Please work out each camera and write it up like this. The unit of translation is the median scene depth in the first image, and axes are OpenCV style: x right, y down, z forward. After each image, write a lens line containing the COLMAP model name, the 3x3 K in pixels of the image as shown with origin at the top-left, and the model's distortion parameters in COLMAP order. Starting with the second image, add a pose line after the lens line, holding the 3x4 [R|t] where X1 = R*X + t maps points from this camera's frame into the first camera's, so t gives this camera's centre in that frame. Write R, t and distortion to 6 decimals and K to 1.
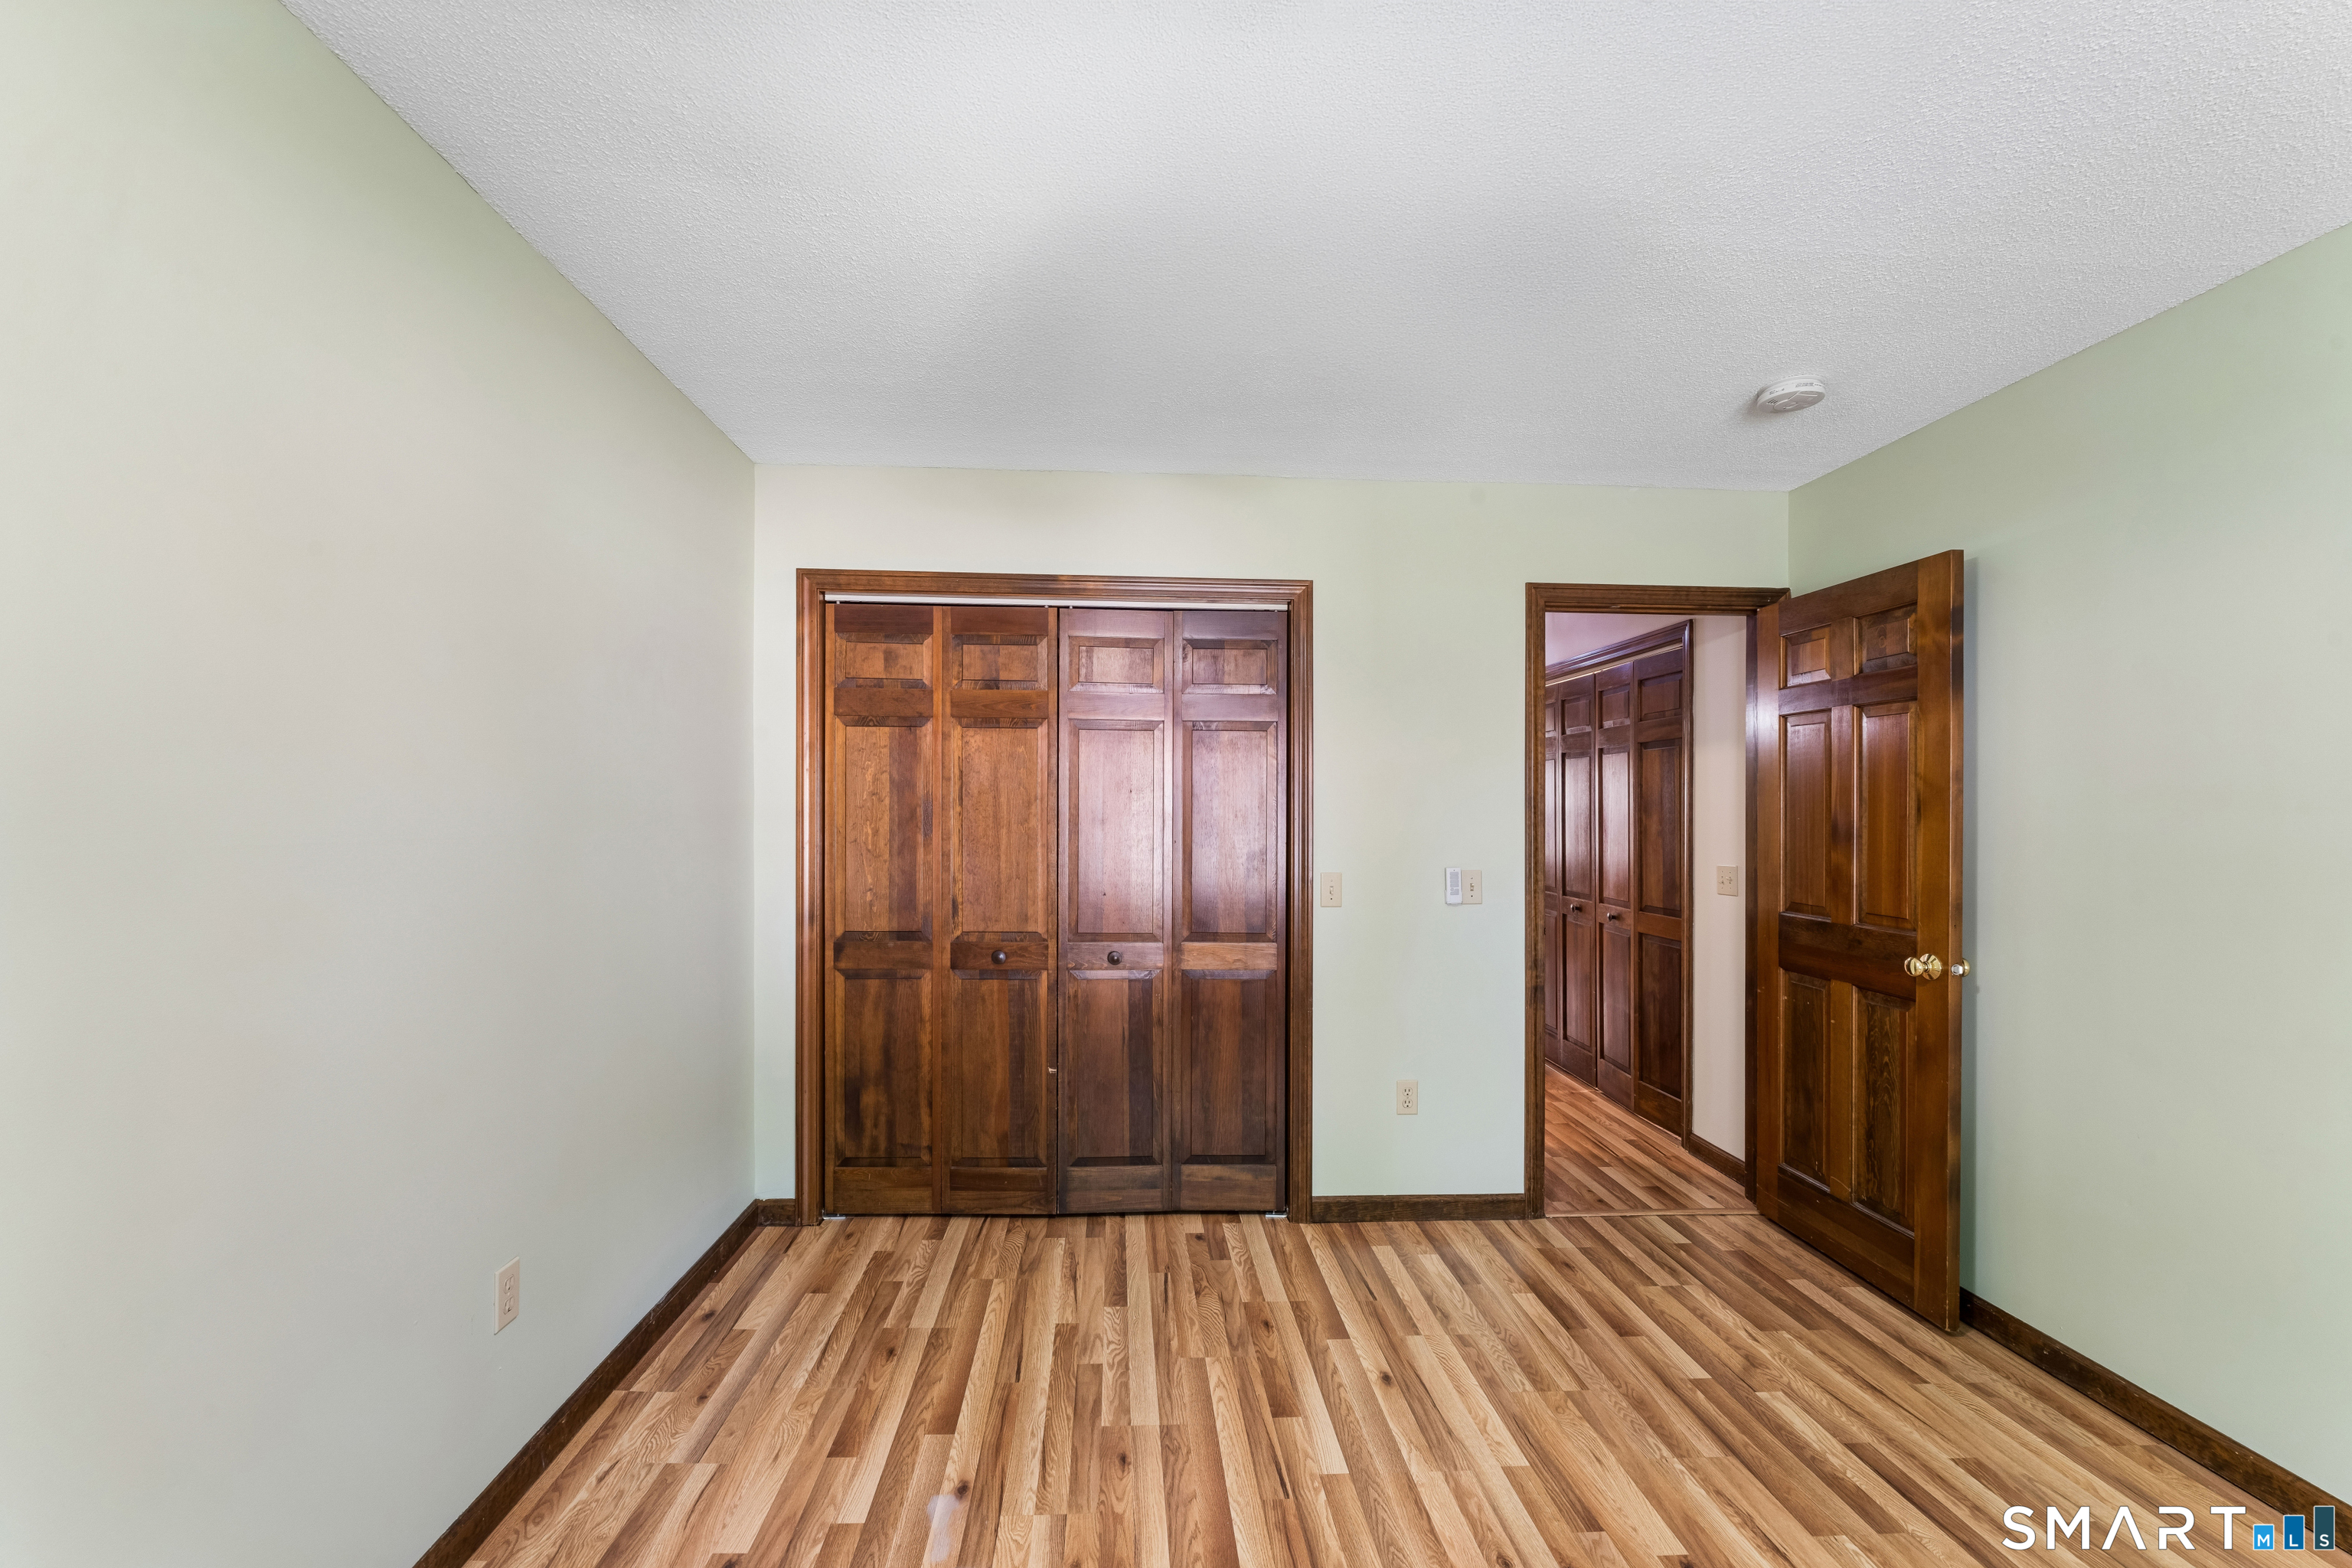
lens RADIAL K [[944.3, 0, 1161.2], [0, 944.3, 802.1], [0, 0, 1]] dist [-0.002274, 0.000419]
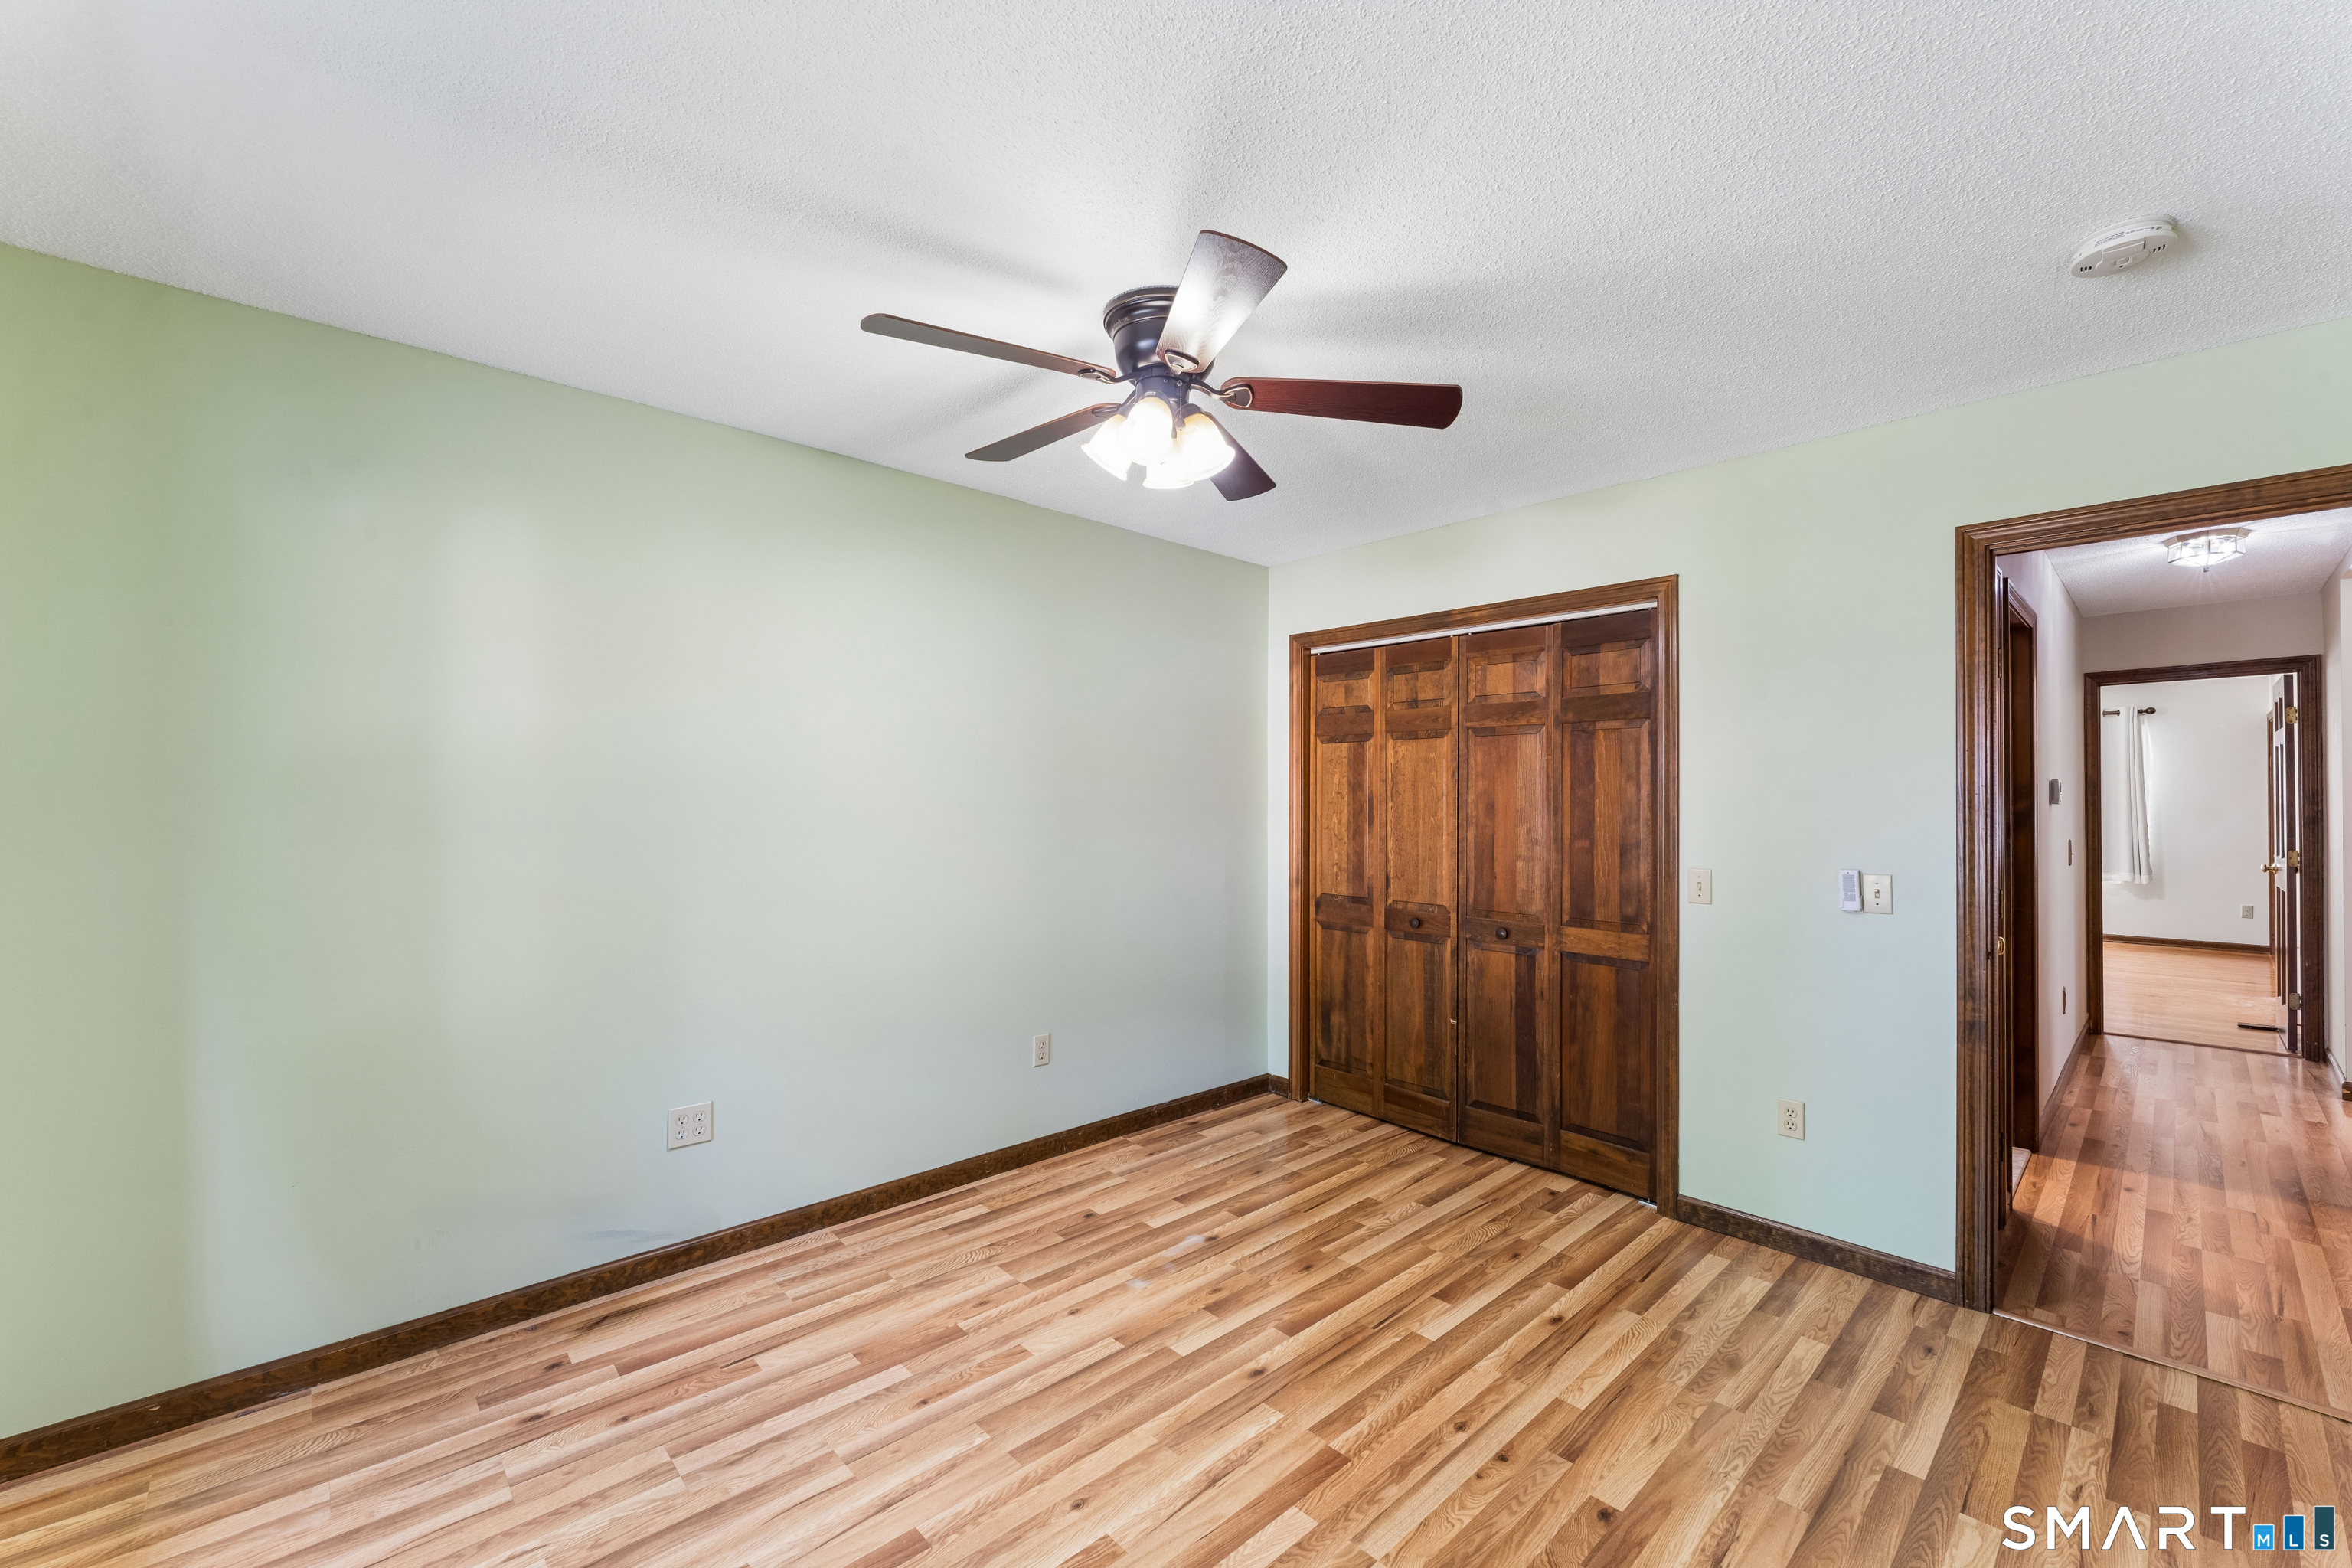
lens RADIAL K [[944.3, 0, 1219.6], [0, 944.3, 783.5], [0, 0, 1]] dist [-0.002274, 0.000419]
pose [[0.665631, -0.017387, -0.746079, 0.592701], [0.005776, 0.999819, -0.018147, 0.001501], [0.746259, 0.007770, 0.665610, -0.023782]]
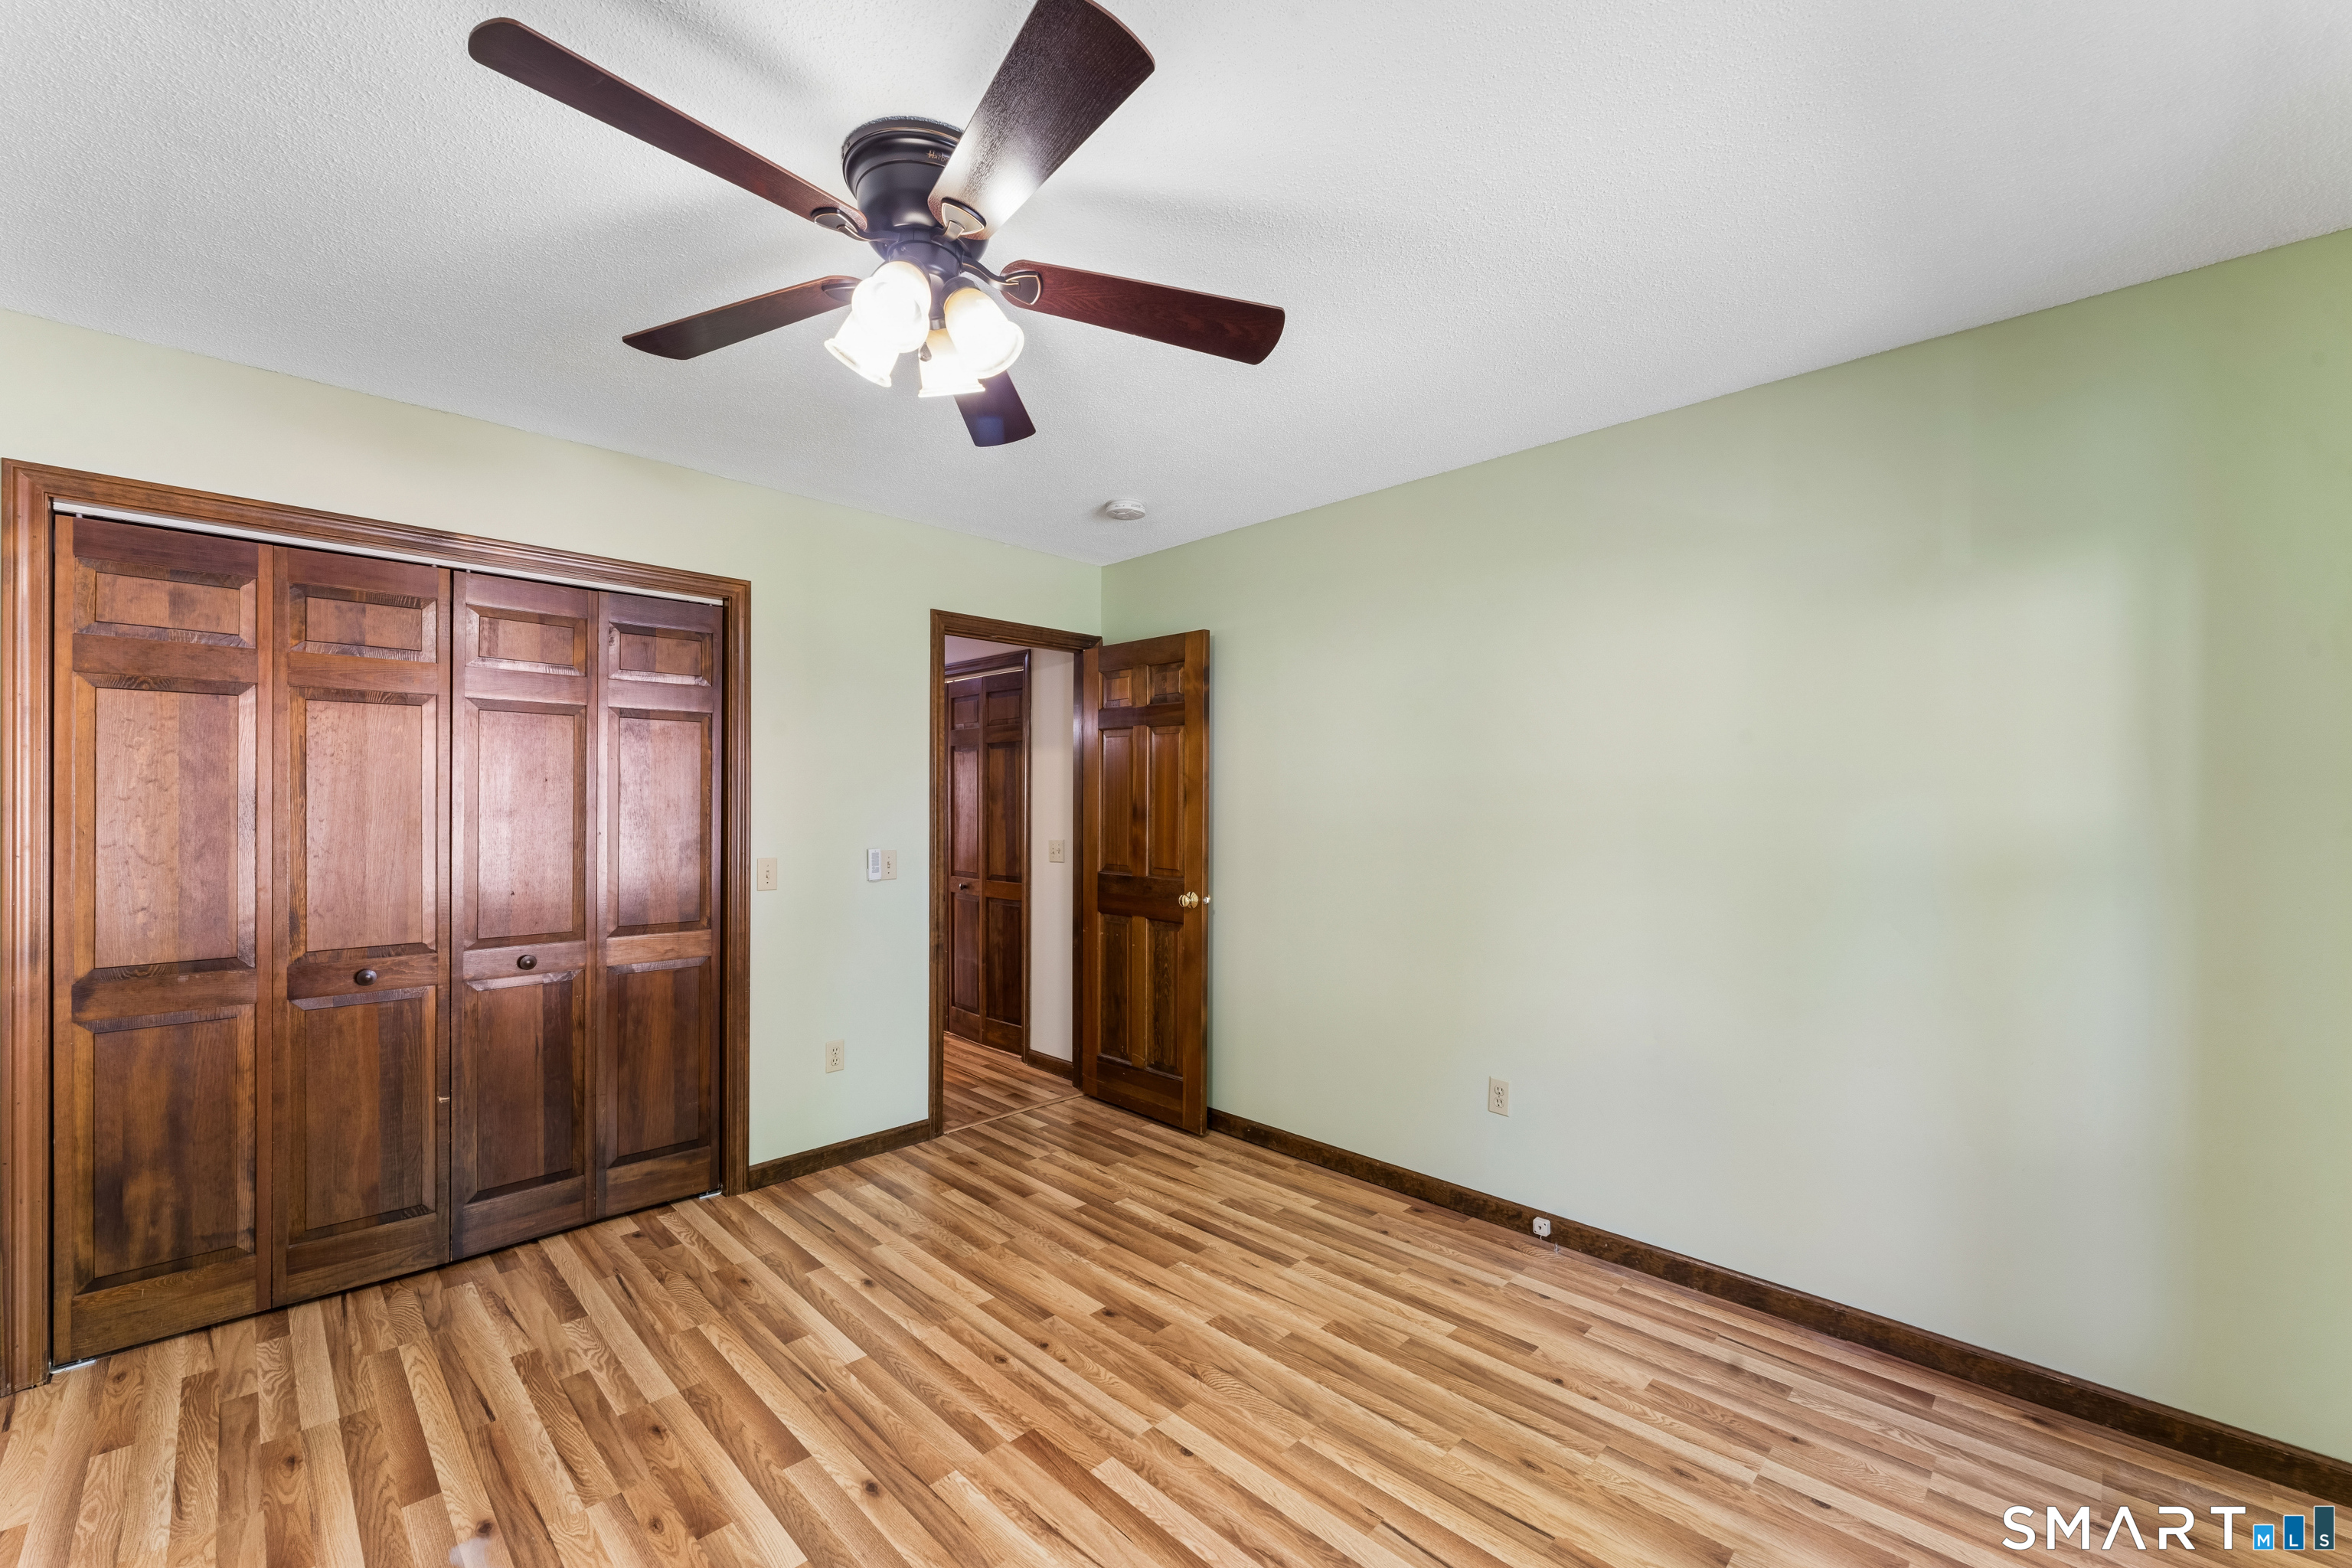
lens RADIAL K [[944.3, 0, 1142.3], [0, 944.3, 786.9], [0, 0, 1]] dist [-0.002274, 0.000419]
pose [[0.753540, 0.003391, 0.657393, -0.204196], [-0.002604, 0.999994, -0.002174, -0.004179], [-0.657396, -0.000074, 0.753545, -0.081211]]
